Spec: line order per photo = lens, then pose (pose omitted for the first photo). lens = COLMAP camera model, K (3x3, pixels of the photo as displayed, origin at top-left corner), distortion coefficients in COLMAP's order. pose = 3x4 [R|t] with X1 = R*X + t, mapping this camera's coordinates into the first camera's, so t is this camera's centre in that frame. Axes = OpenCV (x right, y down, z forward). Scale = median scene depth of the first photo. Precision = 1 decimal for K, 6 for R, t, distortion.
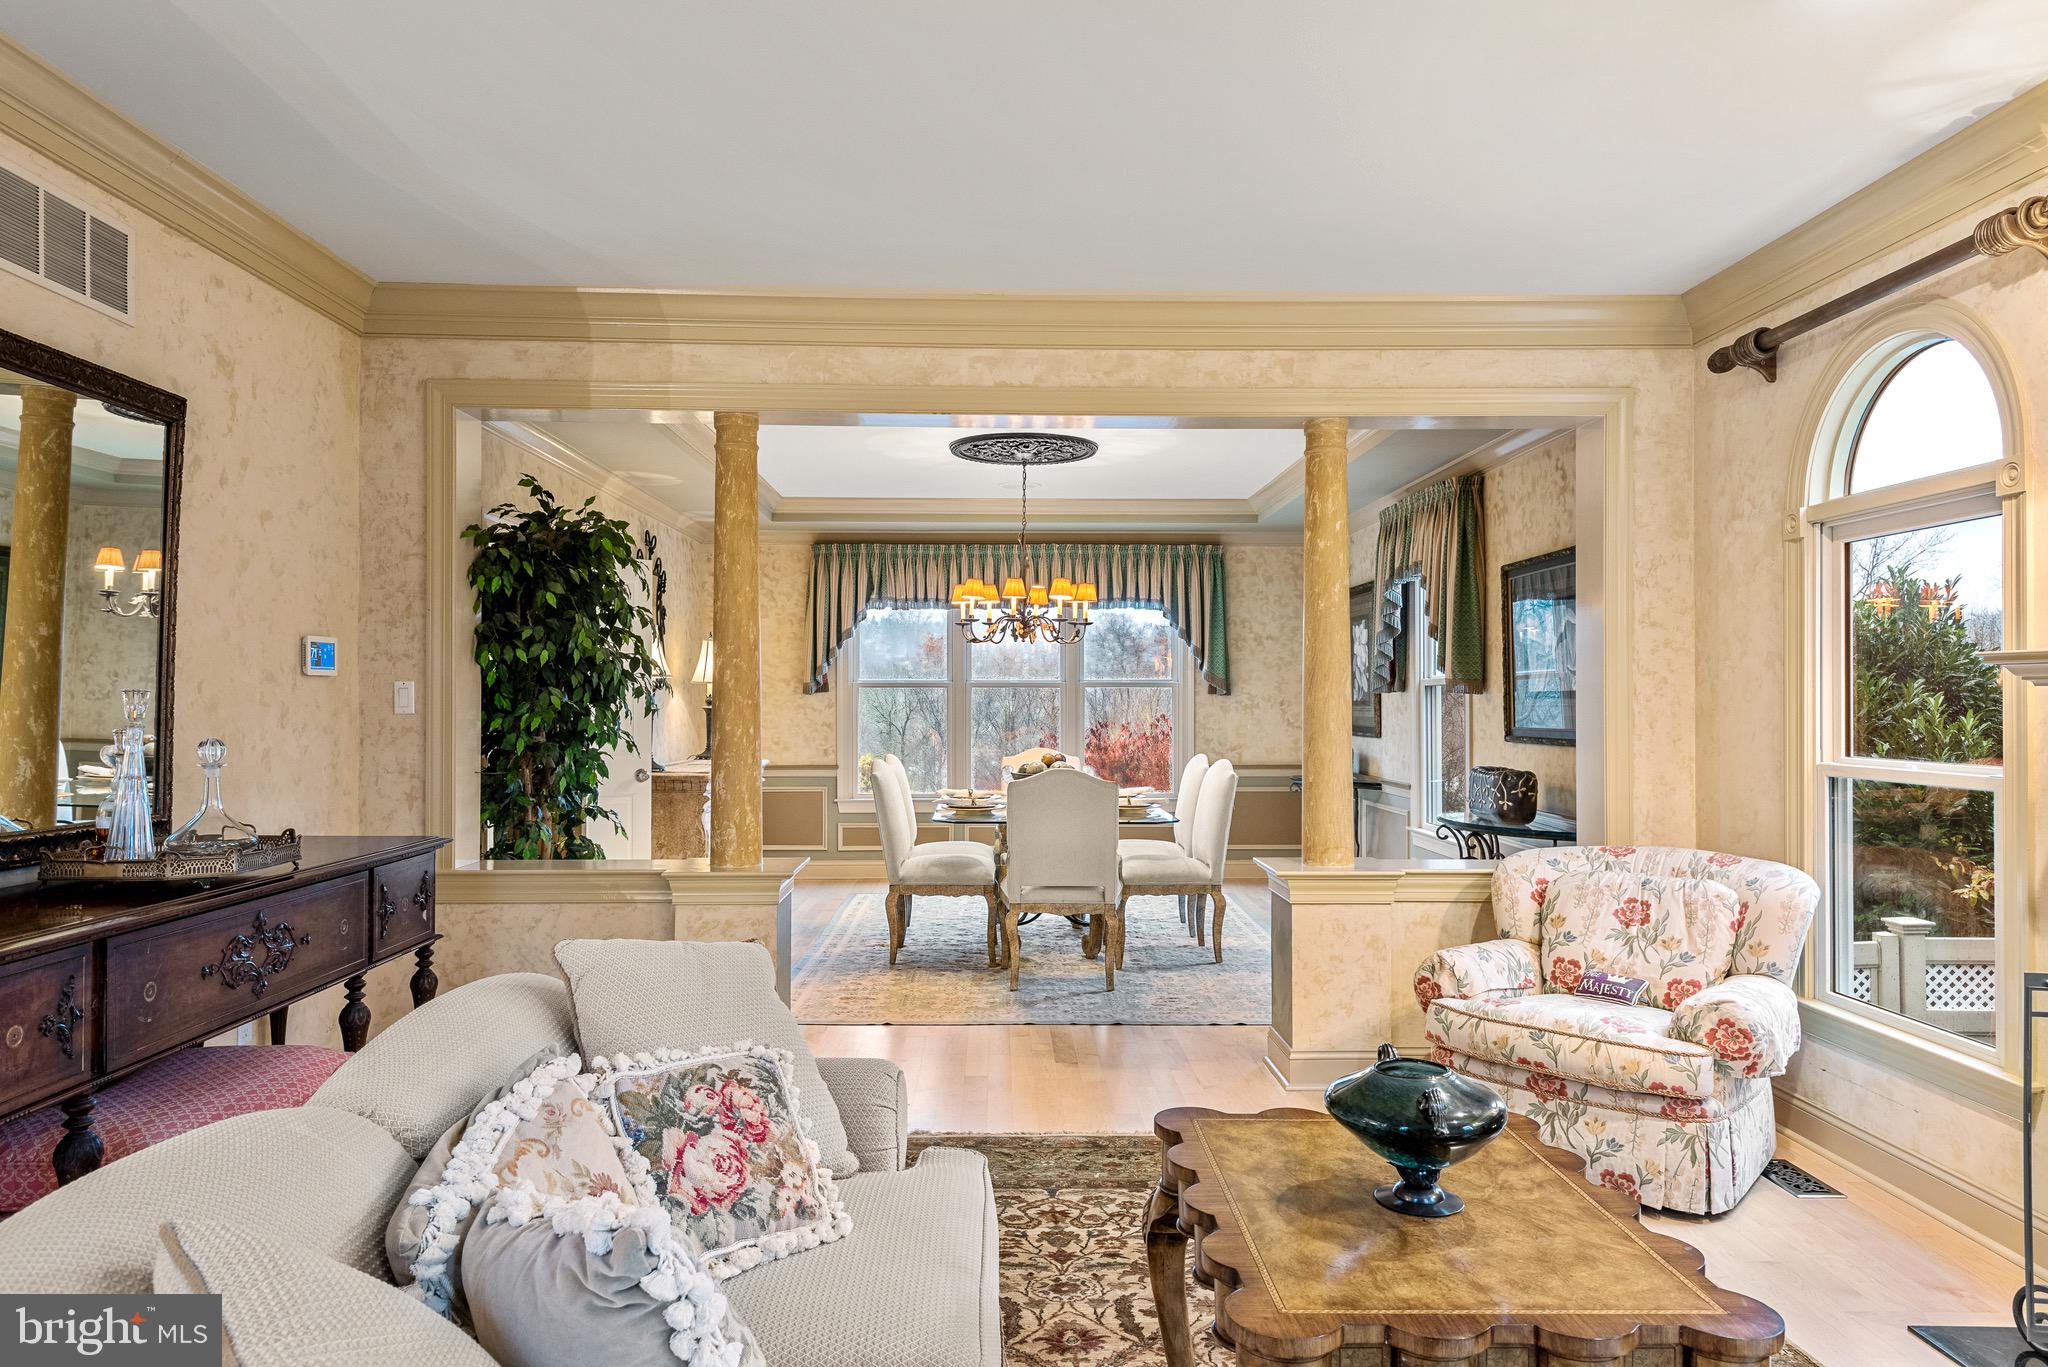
lens RADIAL K [[1316.2, 0, 1026.2], [0, 1316.2, 689.3], [0, 0, 1]] dist [0.023736, -0.009124]
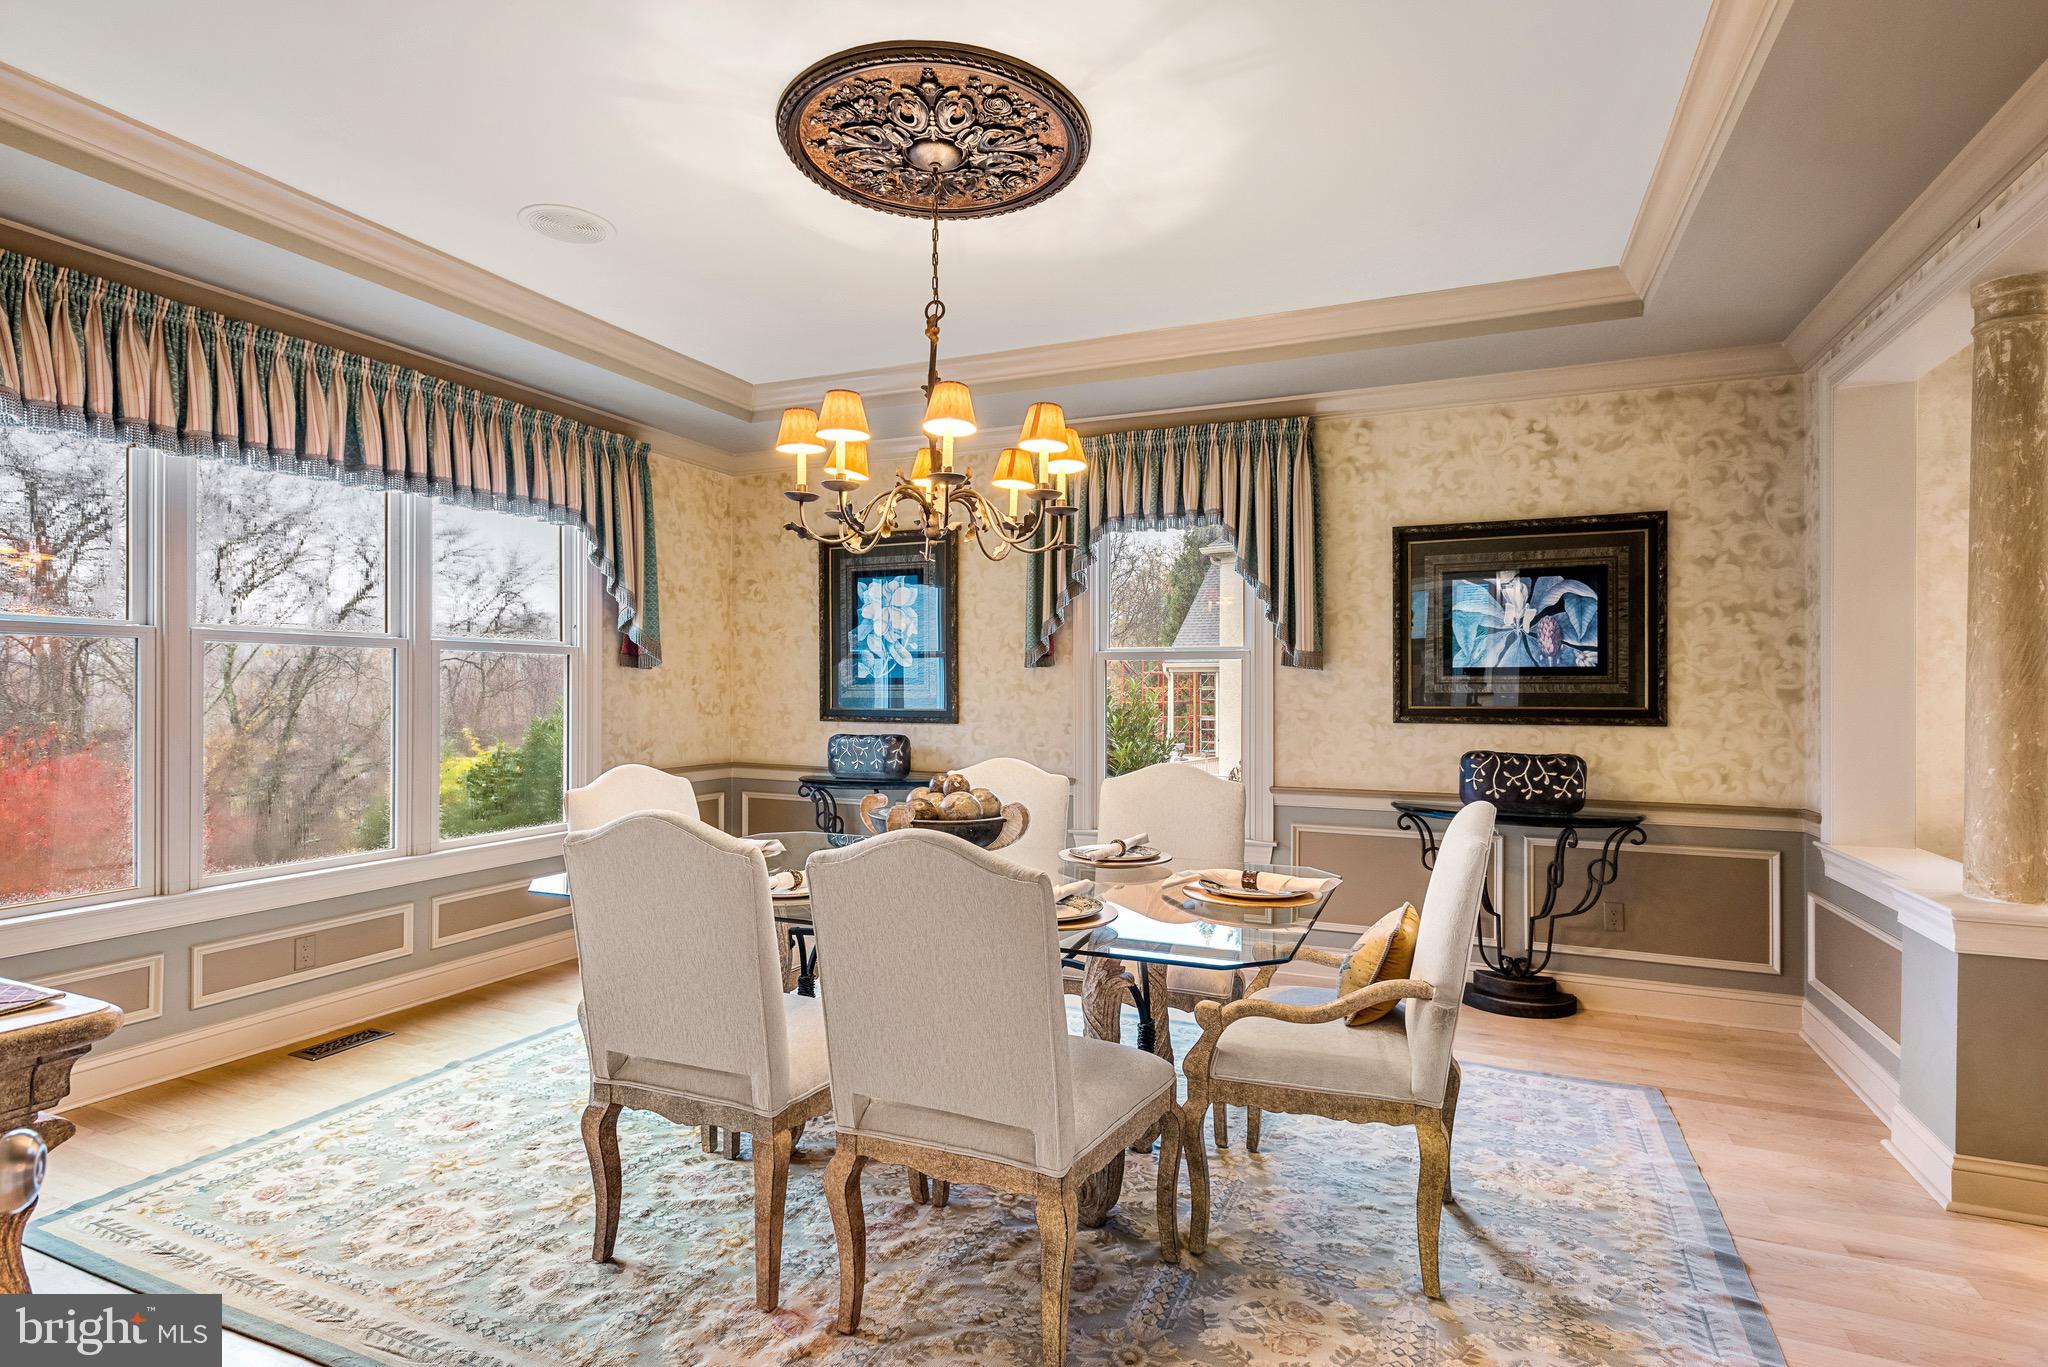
lens RADIAL K [[1044.2, 0, 1030.8], [0, 1044.2, 677.2], [0, 0, 1]] dist [0.013422, 0.001530]
pose [[0.423874, 0.014110, 0.905611, -0.520748], [-0.013055, 0.999870, -0.009468, 0.023895], [-0.905627, -0.007809, 0.424003, 1.252151]]
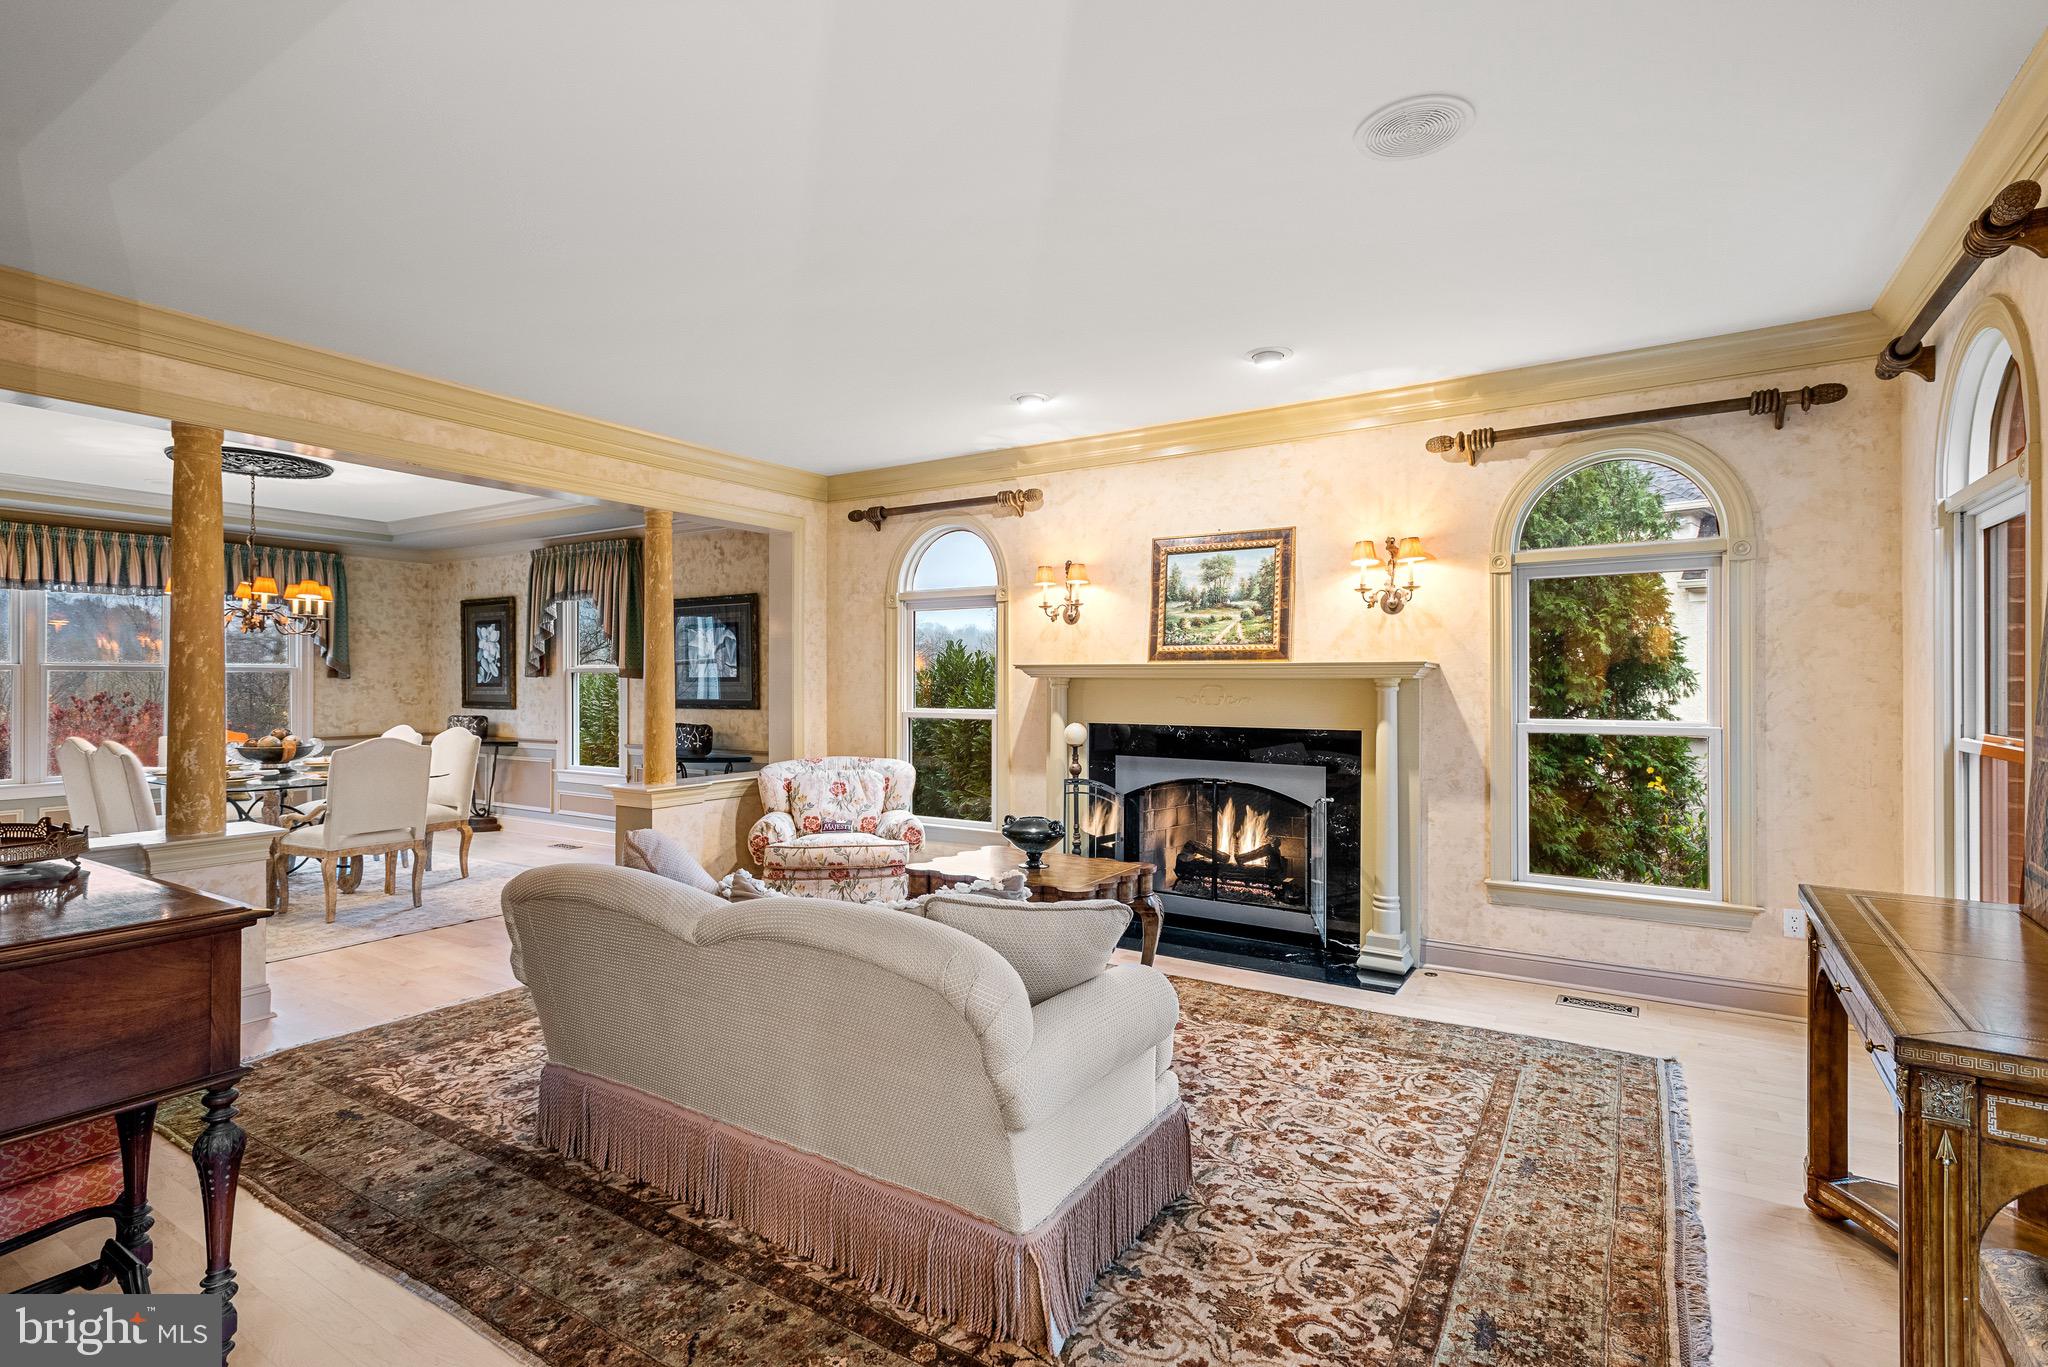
lens RADIAL K [[965.1, 0, 1028.3], [0, 965.1, 679.6], [0, 0, 1]] dist [0.014846, -0.002262]
pose [[0.550258, 0.000391, 0.834995, -0.526202], [-0.006005, 0.999976, 0.003489, -0.003111], [-0.834973, -0.006934, 0.550247, -0.037286]]
